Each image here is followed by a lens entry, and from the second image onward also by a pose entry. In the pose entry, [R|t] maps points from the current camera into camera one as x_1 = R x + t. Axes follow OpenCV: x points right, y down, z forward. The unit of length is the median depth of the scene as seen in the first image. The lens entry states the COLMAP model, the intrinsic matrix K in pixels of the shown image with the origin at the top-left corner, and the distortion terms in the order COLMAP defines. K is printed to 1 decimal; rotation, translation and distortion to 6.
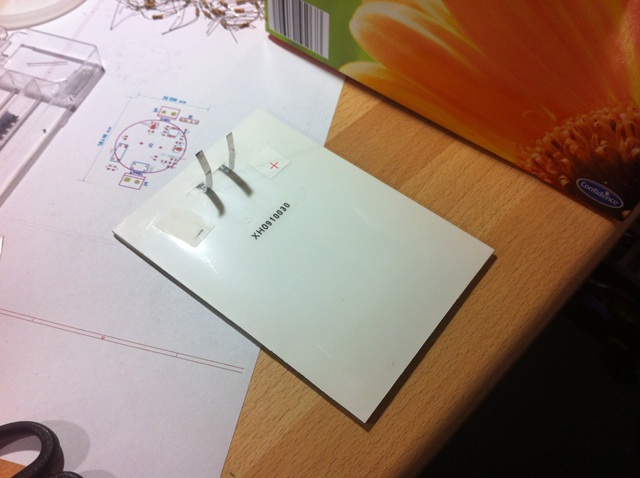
lens RADIAL K [[619.7, 0, 320.0], [0, 619.7, 239.0], [0, 0, 1]] dist [0.016264, -0.232607]
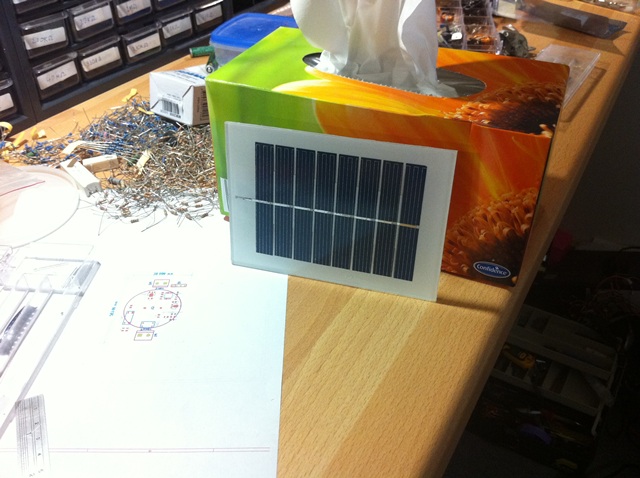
lens RADIAL K [[619.7, 0, 320.0], [0, 619.7, 239.0], [0, 0, 1]] dist [0.016264, -0.232607]
pose [[0.968459, -0.176084, 0.176300, -0.140627], [0.226464, 0.917123, -0.328023, 0.210319], [-0.103929, 0.357602, 0.928073, -0.255087]]
